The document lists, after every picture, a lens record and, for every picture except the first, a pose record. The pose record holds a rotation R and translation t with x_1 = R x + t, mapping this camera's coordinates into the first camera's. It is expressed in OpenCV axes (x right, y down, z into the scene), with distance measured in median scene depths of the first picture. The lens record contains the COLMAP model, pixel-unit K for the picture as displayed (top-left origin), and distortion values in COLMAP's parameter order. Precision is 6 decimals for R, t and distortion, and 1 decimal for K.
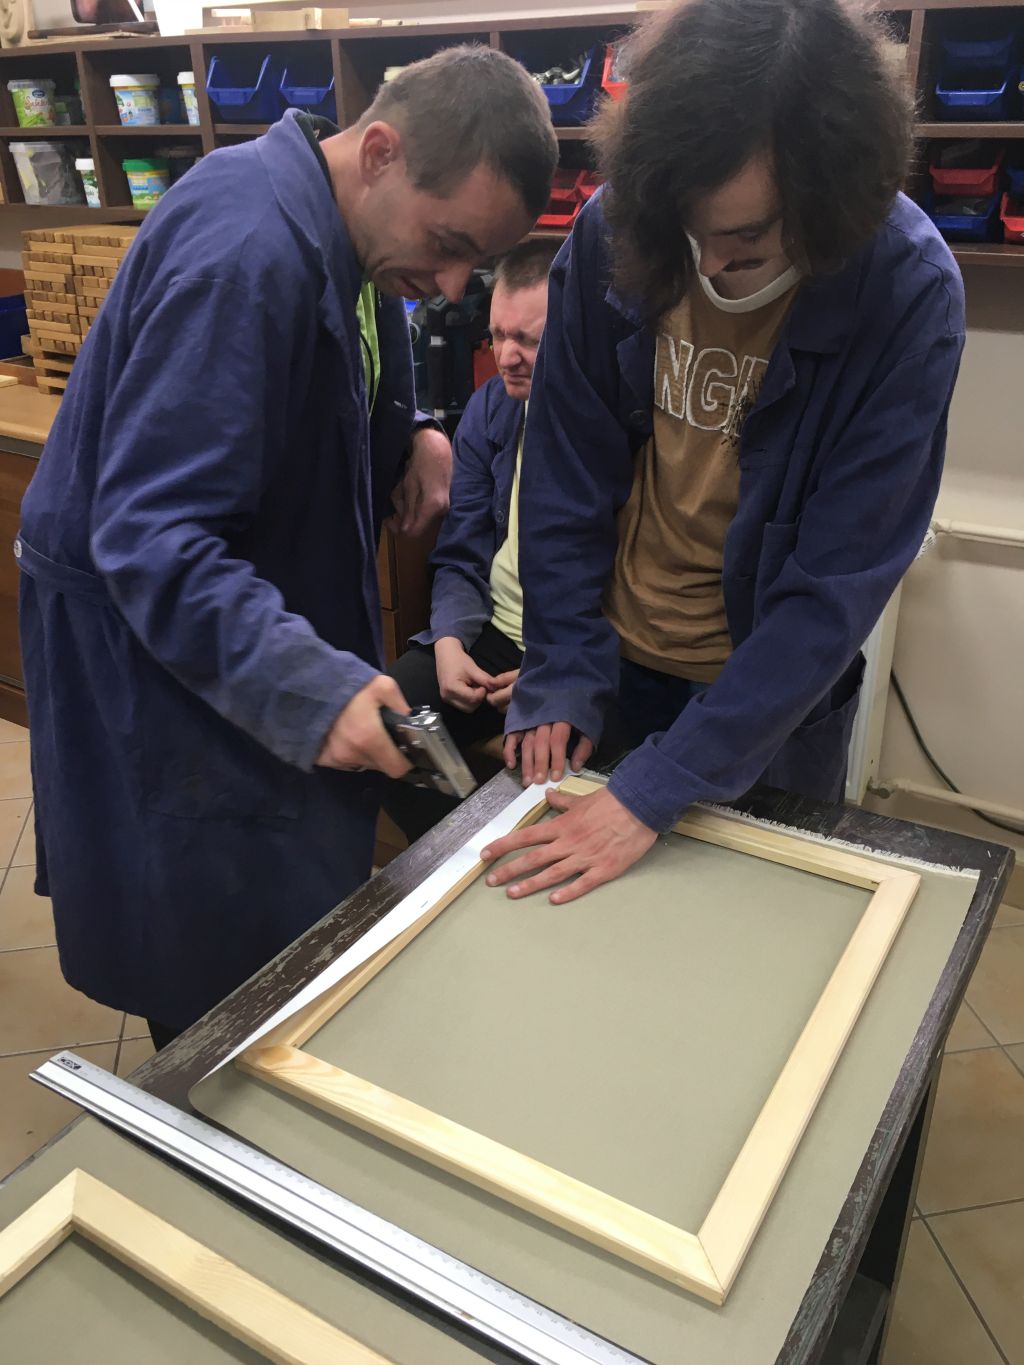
lens RADIAL K [[1167.1, 0, 522.0], [0, 1167.1, 684.2], [0, 0, 1]] dist [0.085982, -0.125732]
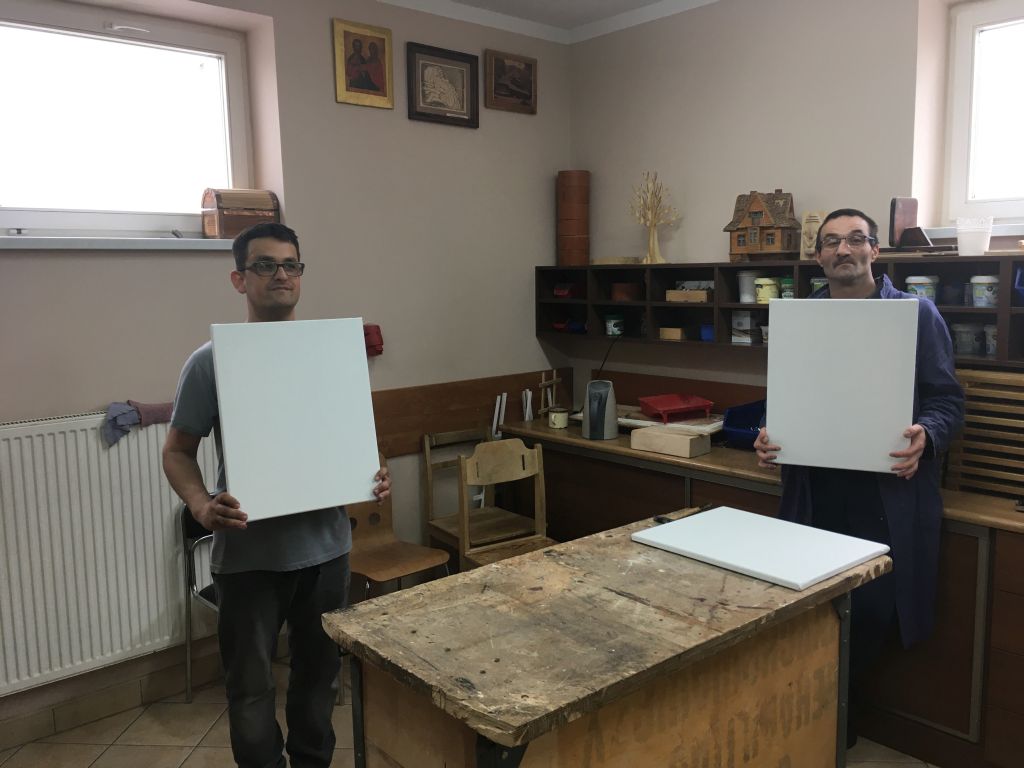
lens RADIAL K [[875.6, 0, 509.8], [0, 875.6, 378.6], [0, 0, 1]] dist [0.085982, -0.125732]
pose [[0.966454, 0.024344, -0.255685, -0.550787], [-0.103979, 0.947355, -0.302830, 0.029090], [0.234852, 0.319257, 0.918106, -0.168364]]
